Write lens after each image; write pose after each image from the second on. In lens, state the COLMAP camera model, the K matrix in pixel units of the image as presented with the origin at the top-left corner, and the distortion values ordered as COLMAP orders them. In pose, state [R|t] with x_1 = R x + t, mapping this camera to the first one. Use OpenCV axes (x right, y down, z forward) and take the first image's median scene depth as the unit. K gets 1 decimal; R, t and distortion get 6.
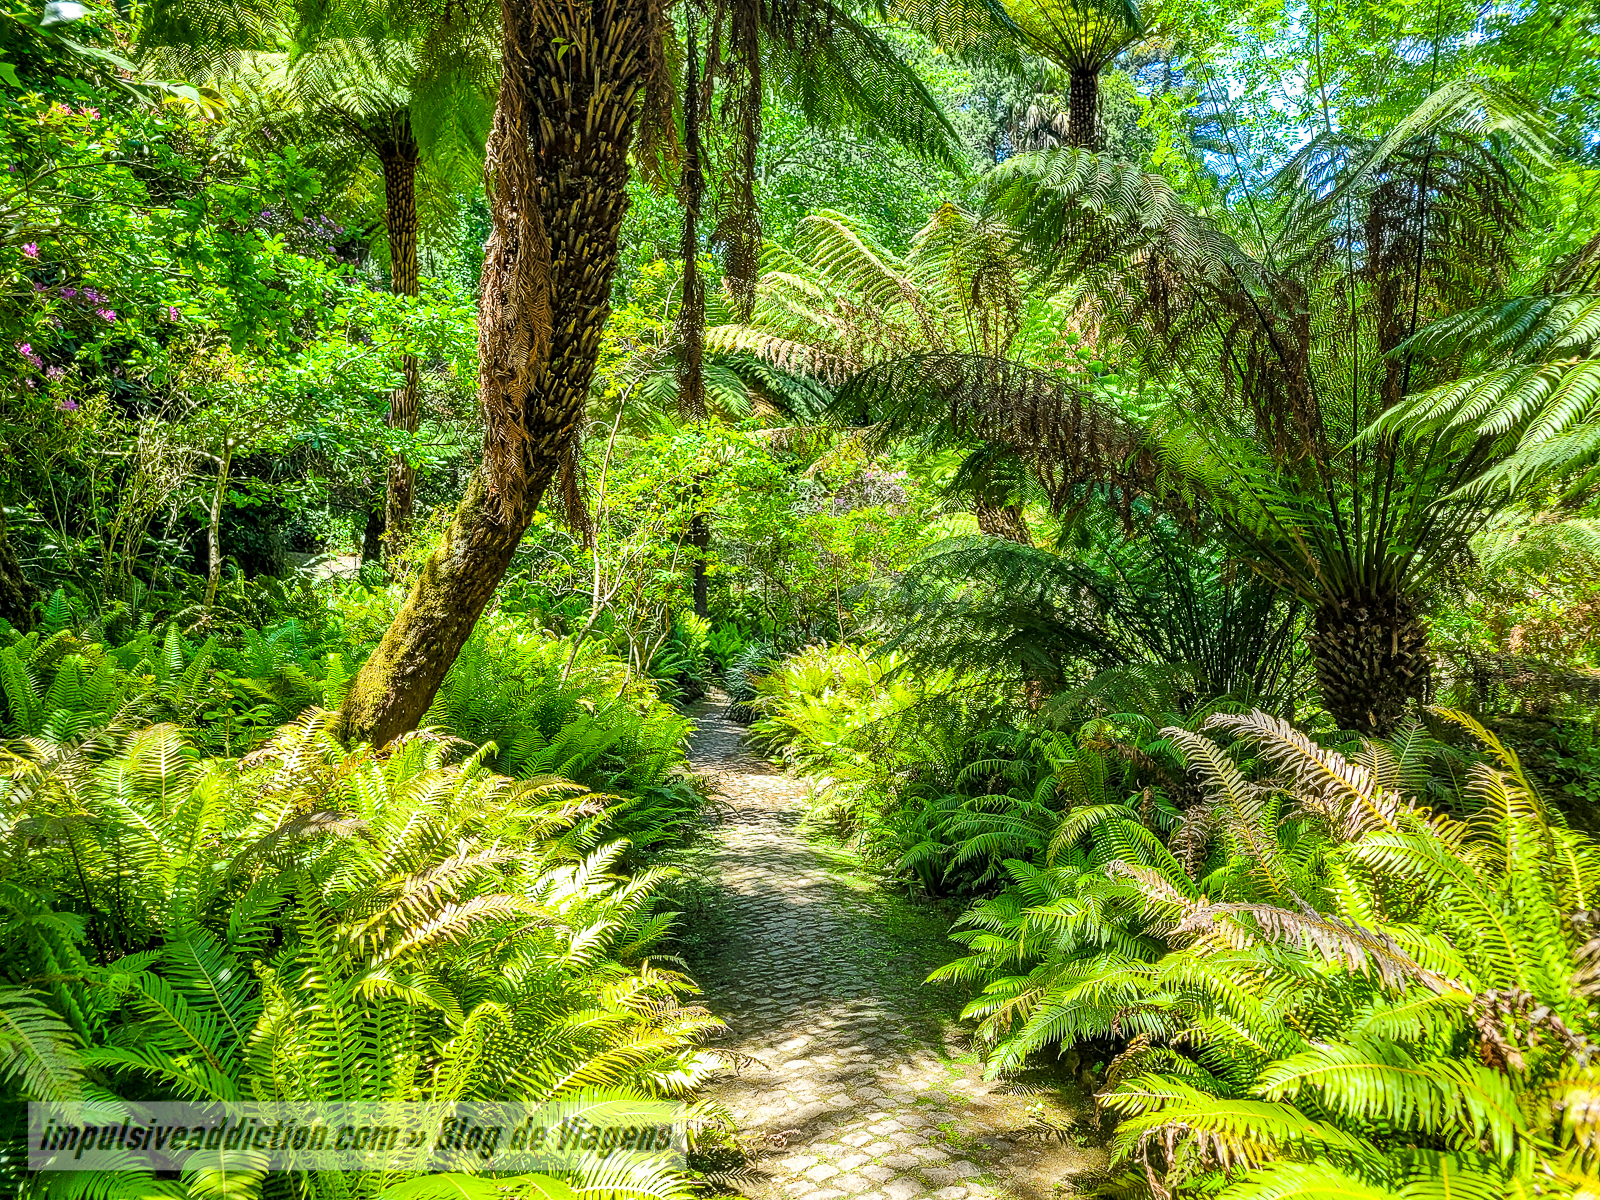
lens RADIAL K [[1217.2, 0, 799.3], [0, 1217.2, 603.7], [0, 0, 1]] dist [0.060742, -0.000769]
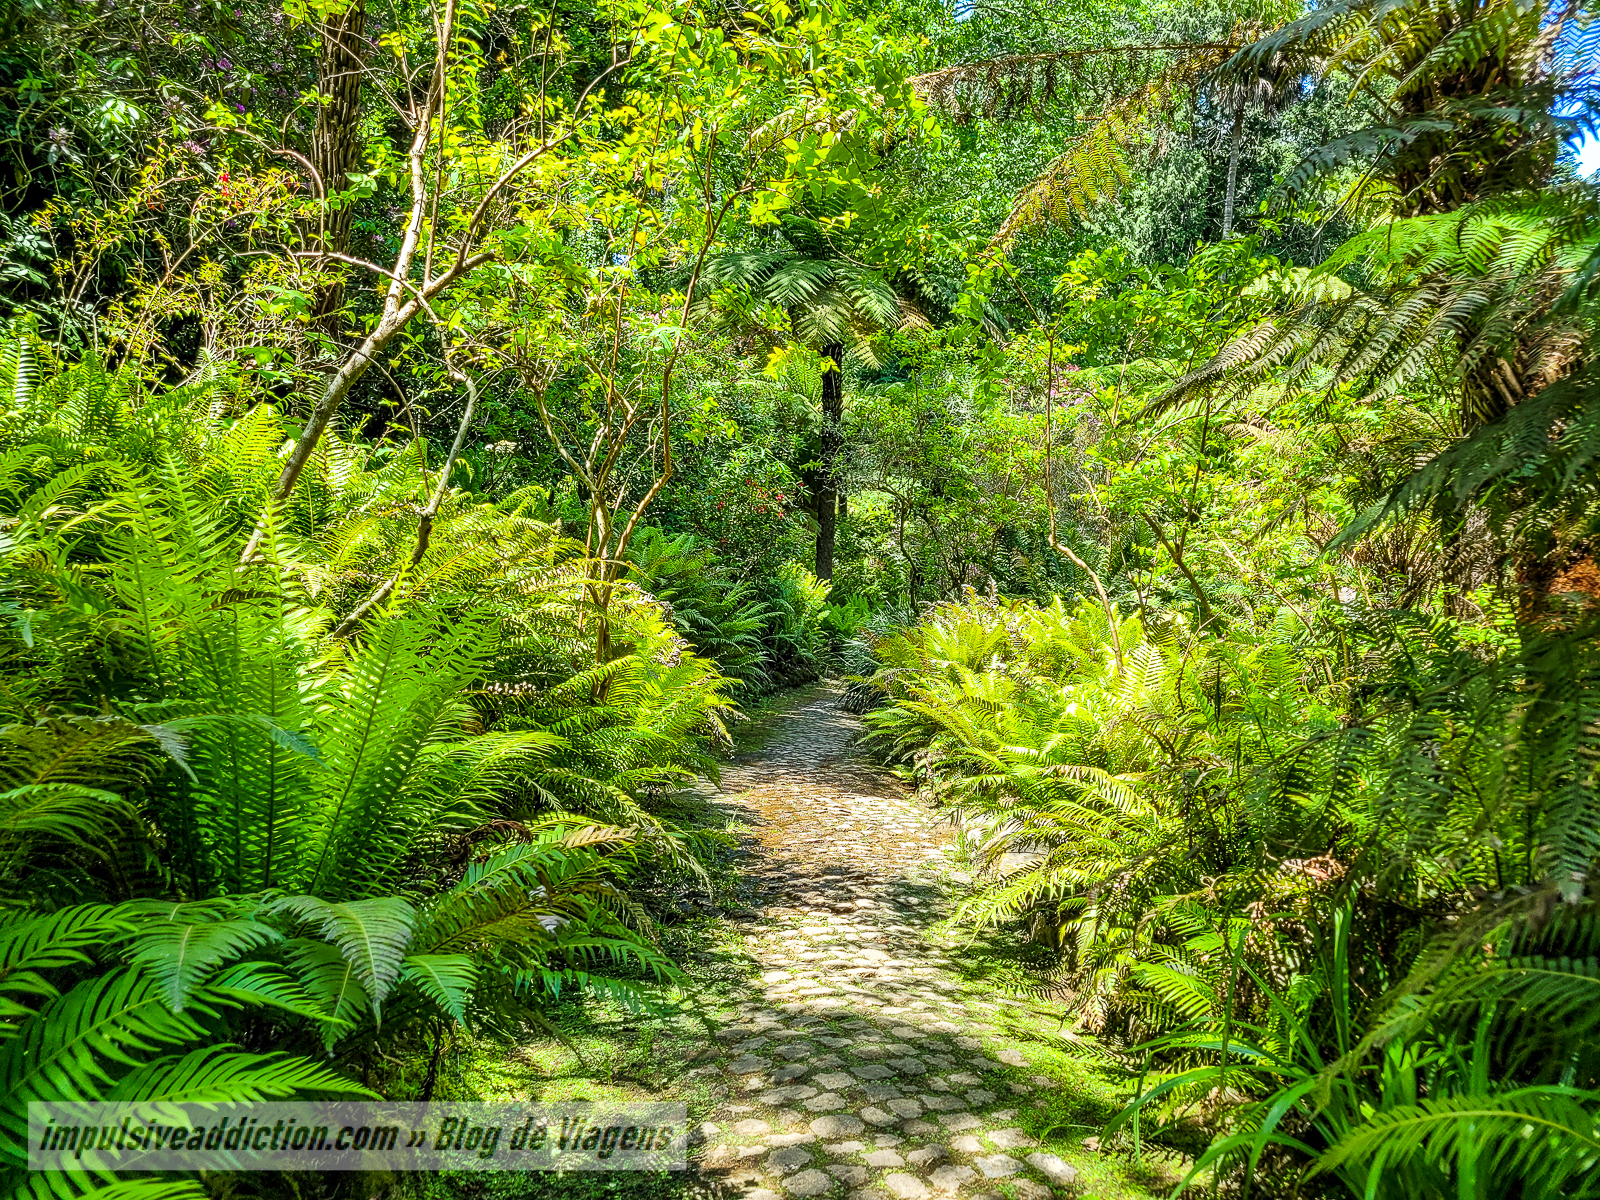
lens RADIAL K [[1217.2, 0, 802.6], [0, 1217.2, 600.0], [0, 0, 1]] dist [0.060742, -0.000769]
pose [[0.992020, 0.054731, -0.113580, -0.004012], [-0.055346, 0.998465, -0.002272, 0.046874], [0.113281, 0.008540, 0.993526, 0.391801]]
